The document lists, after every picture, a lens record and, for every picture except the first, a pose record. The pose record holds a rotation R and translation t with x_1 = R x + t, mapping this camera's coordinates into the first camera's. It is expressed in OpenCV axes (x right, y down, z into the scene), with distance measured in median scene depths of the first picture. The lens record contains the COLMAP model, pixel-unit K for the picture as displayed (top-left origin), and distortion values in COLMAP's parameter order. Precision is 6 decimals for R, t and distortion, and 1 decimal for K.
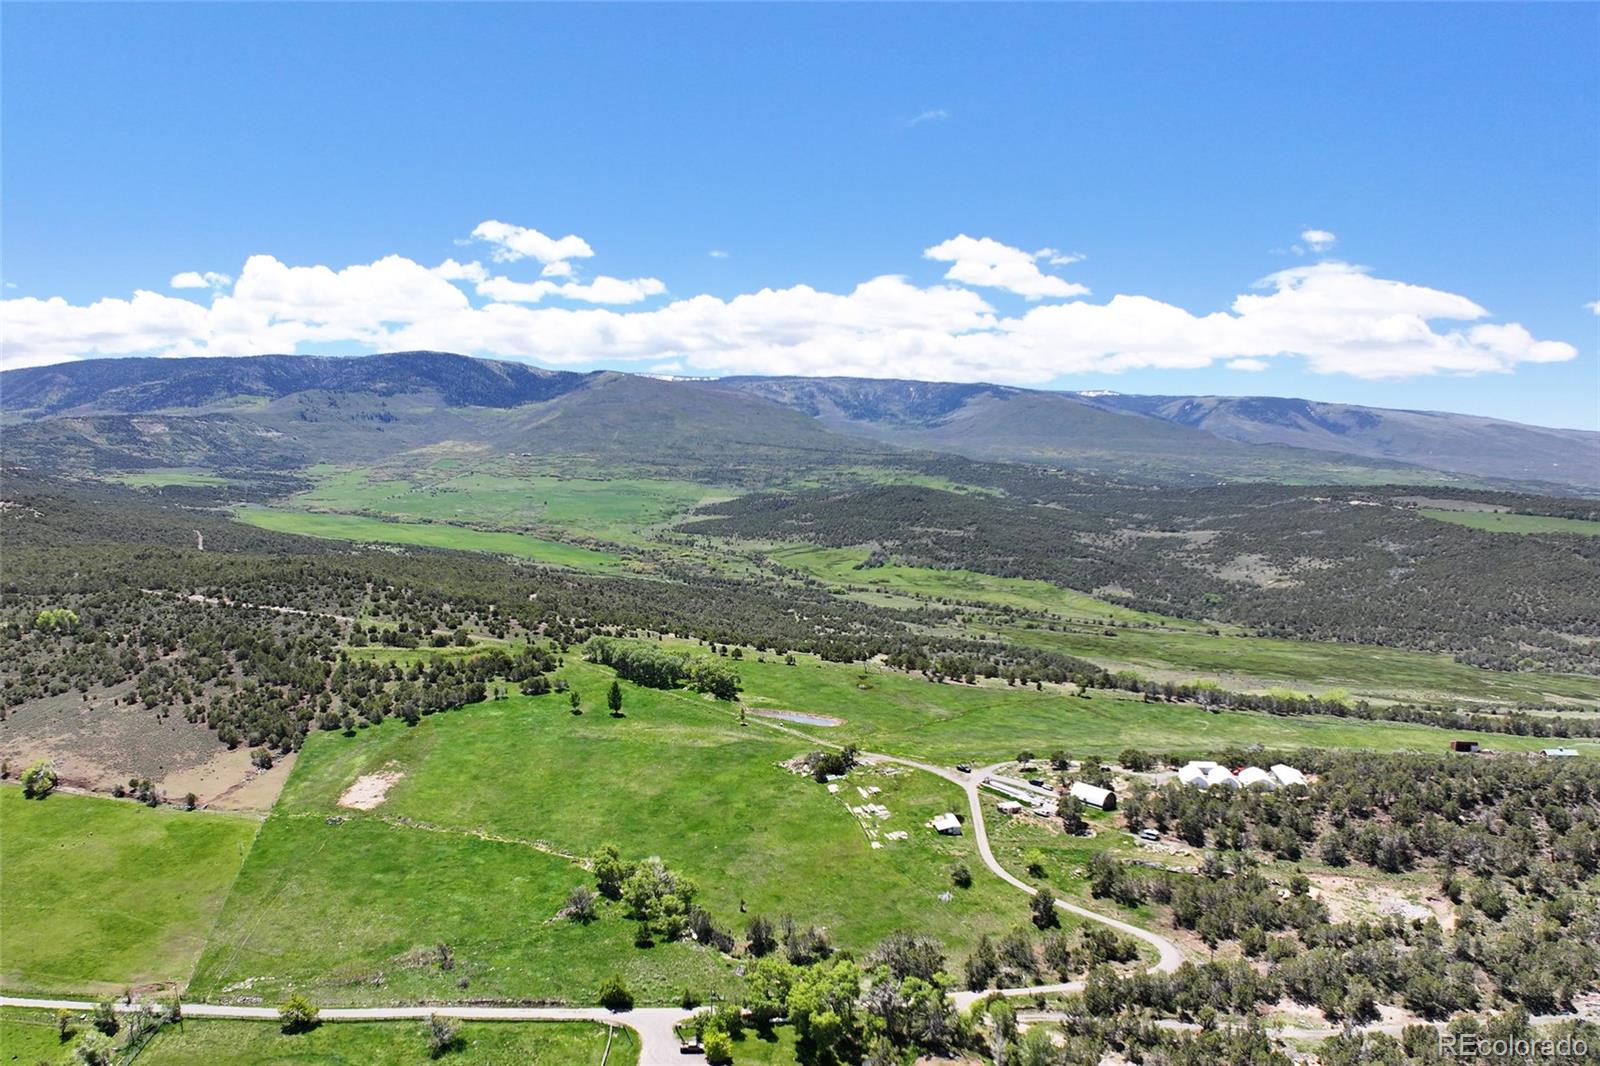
lens RADIAL K [[1170.3, 0, 752.8], [0, 1170.3, 642.7], [0, 0, 1]] dist [-0.164591, 0.006337]
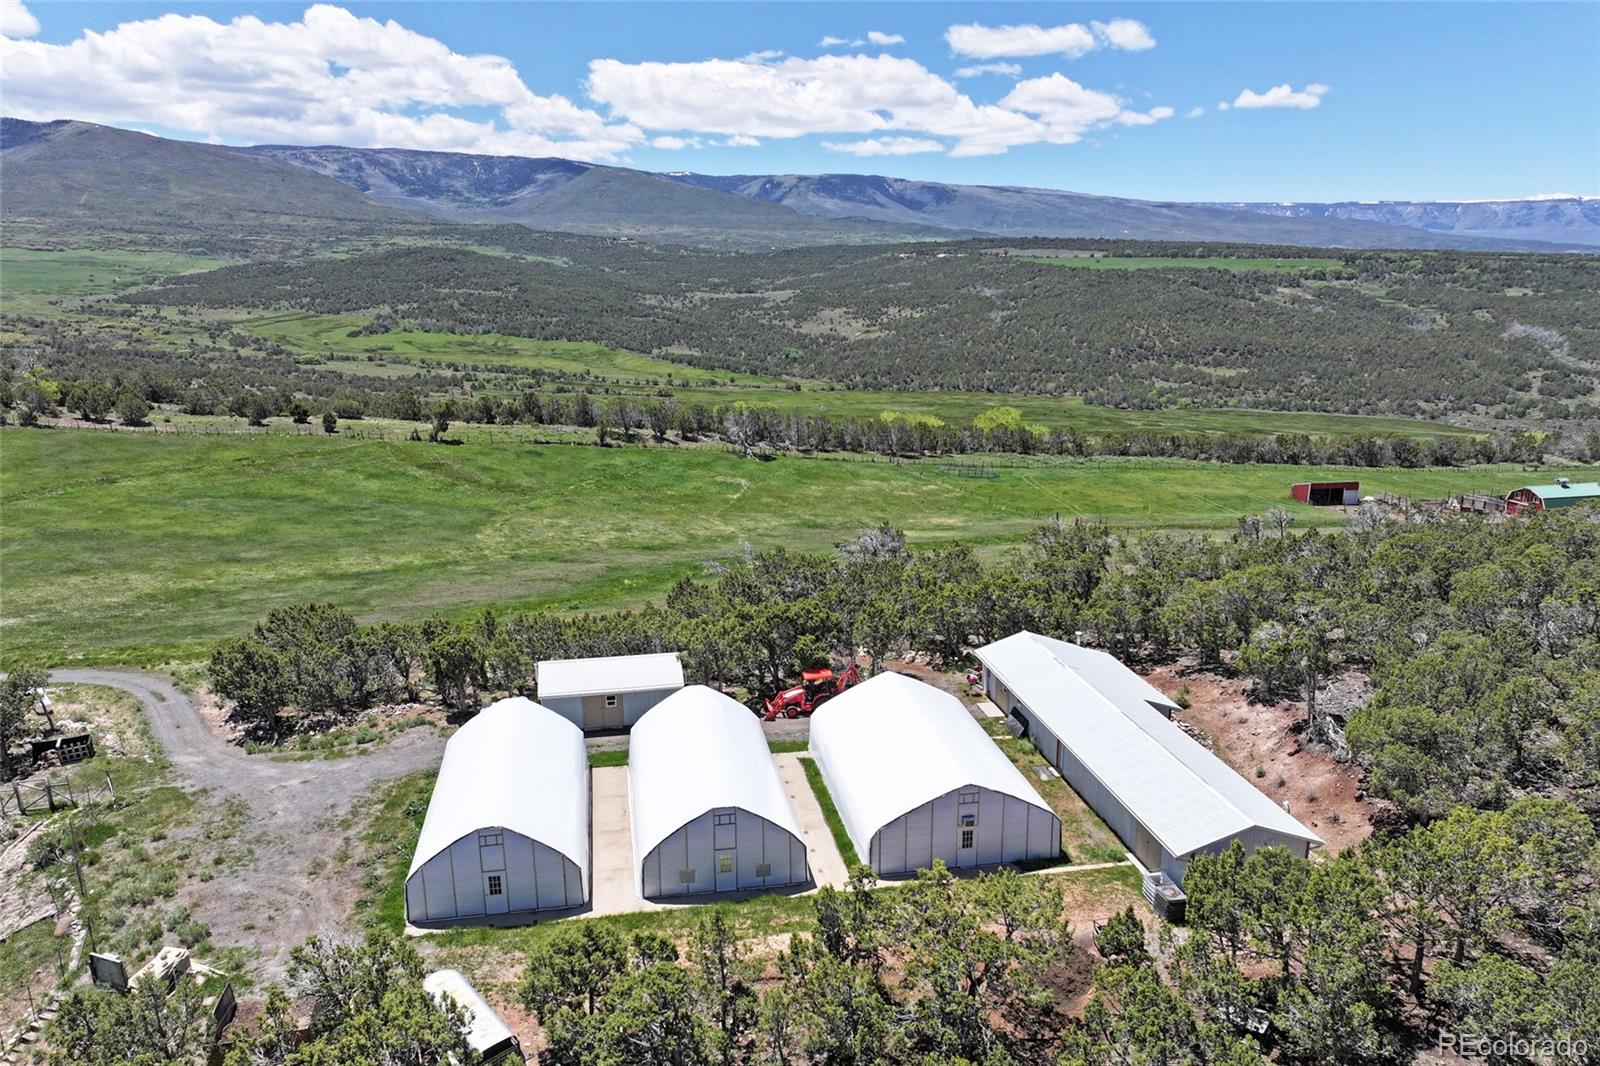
lens RADIAL K [[1132.0, 0, 797.6], [0, 1132.0, 597.8], [0, 0, 1]] dist [0.007992, 0.003427]
pose [[0.928055, -0.110147, 0.355782, 0.068600], [0.060446, 0.987148, 0.147937, 0.013443], [-0.367504, -0.115788, 0.922786, 0.156932]]
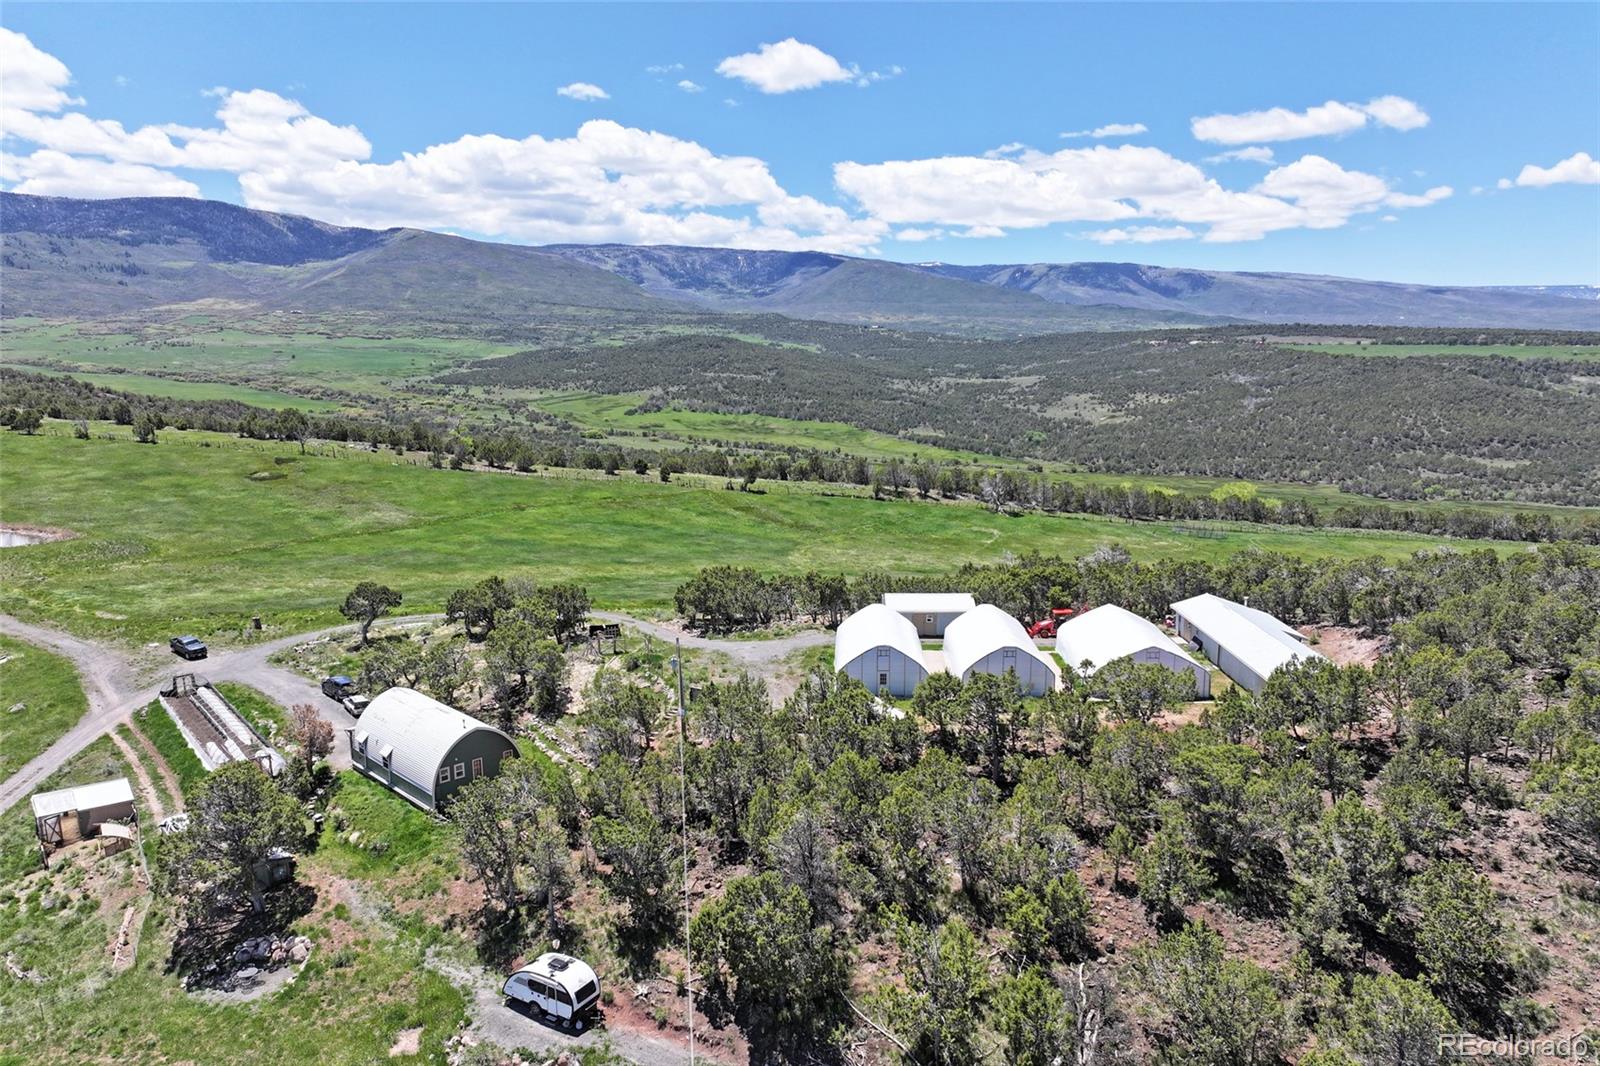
lens RADIAL K [[1132.0, 0, 797.6], [0, 1132.0, 597.8], [0, 0, 1]] dist [0.007992, 0.003427]
pose [[0.985154, -0.039229, 0.167131, 0.060055], [0.028181, 0.997289, 0.067972, 0.016255], [-0.169344, -0.062253, 0.983589, 0.138082]]
